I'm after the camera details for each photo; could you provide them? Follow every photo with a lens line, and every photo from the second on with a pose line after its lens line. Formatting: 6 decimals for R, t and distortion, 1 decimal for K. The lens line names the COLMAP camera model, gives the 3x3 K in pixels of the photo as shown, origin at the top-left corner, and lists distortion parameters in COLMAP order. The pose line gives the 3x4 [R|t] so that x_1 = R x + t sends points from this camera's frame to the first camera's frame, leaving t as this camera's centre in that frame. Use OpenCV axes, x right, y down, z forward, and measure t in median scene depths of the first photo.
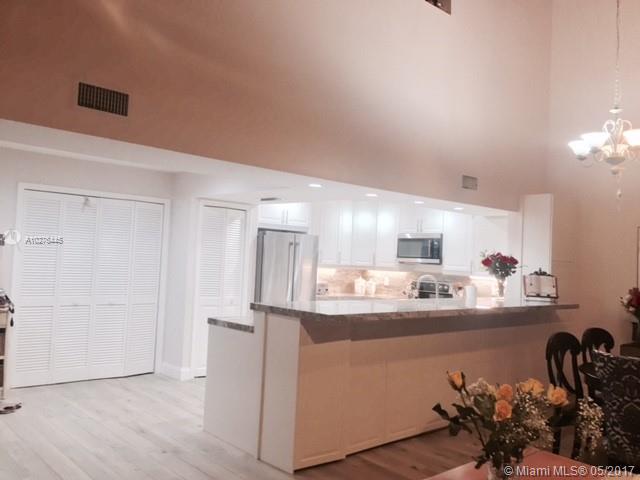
lens RADIAL K [[548.7, 0, 320.0], [0, 548.7, 226.1], [0, 0, 1]] dist [0.067417, -0.079294]
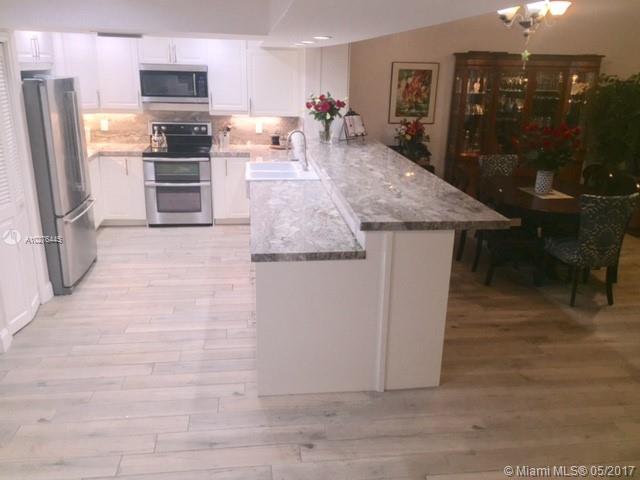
lens RADIAL K [[548.7, 0, 323.8], [0, 548.7, 232.1], [0, 0, 1]] dist [0.067417, -0.079294]
pose [[0.572668, -0.269506, 0.774221, -0.396421], [-0.046269, 0.932285, 0.358752, -0.060468], [-0.818481, -0.241269, 0.521420, 0.353856]]
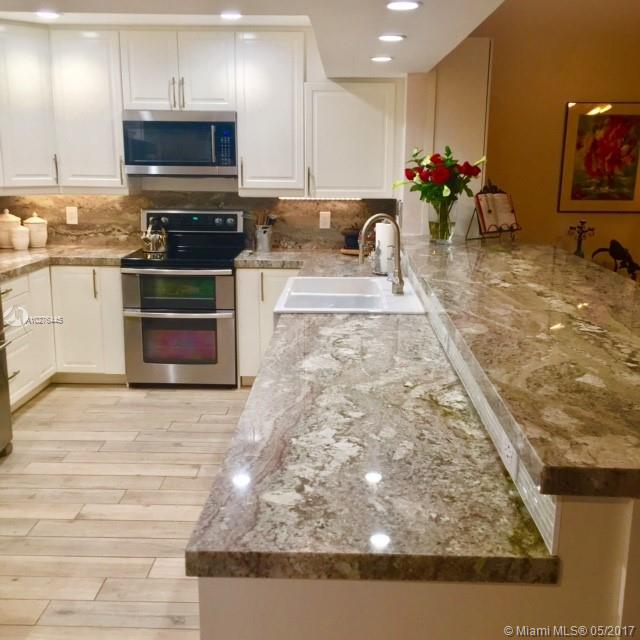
lens RADIAL K [[731.2, 0, 324.6], [0, 731.2, 320.4], [0, 0, 1]] dist [0.056735, 0.000000]
pose [[0.693975, -0.196193, 0.692753, -0.207341], [-0.021103, 0.956202, 0.291945, -0.001285], [-0.719690, -0.217222, 0.659440, 0.477667]]
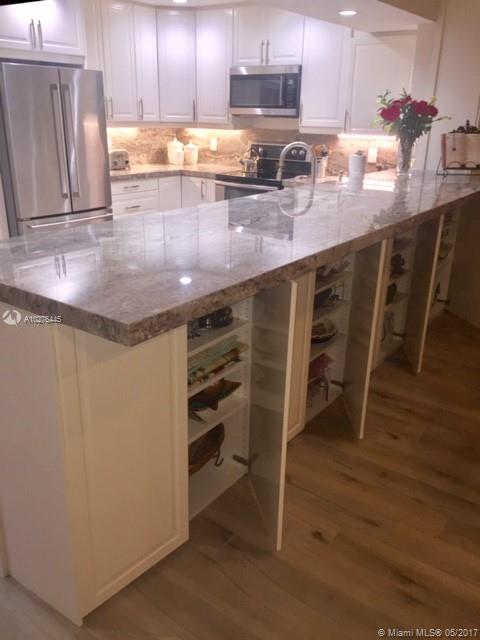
lens RADIAL K [[548.7, 0, 246.2], [0, 548.7, 321.3], [0, 0, 1]] dist [0.067417, -0.079294]
pose [[0.977708, -0.097296, 0.186065, 0.011391], [0.010216, 0.907151, 0.420682, 0.011814], [-0.209720, -0.409403, 0.887923, 0.321166]]
